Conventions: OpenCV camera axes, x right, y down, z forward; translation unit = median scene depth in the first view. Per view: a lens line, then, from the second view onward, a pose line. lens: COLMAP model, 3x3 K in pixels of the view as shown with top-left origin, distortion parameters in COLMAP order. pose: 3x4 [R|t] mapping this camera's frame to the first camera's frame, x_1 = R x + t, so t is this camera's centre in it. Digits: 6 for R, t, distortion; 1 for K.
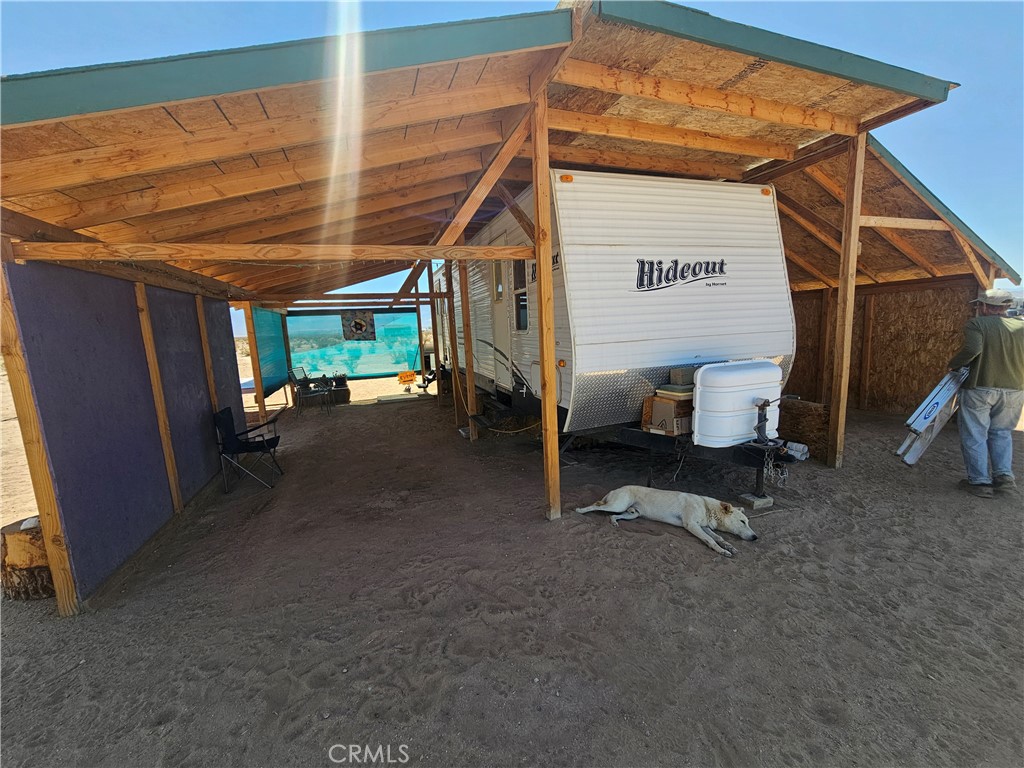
lens RADIAL K [[420.2, 0, 514.1], [0, 420.2, 390.0], [0, 0, 1]] dist [-0.000105, -0.000158]
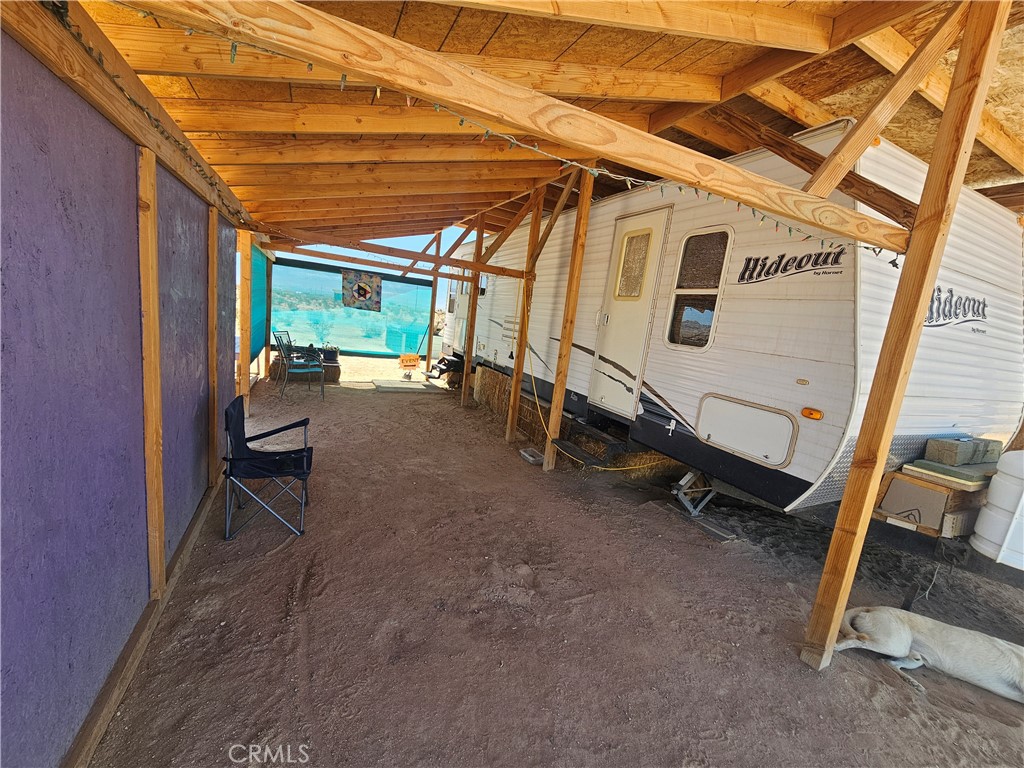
lens RADIAL K [[420.2, 0, 515.8], [0, 420.2, 388.2], [0, 0, 1]] dist [-0.000105, -0.000158]
pose [[0.980545, 0.142086, 0.135440, -0.302441], [-0.144276, 0.989517, 0.006441, -0.027098], [-0.133105, -0.025857, 0.990765, 0.272304]]
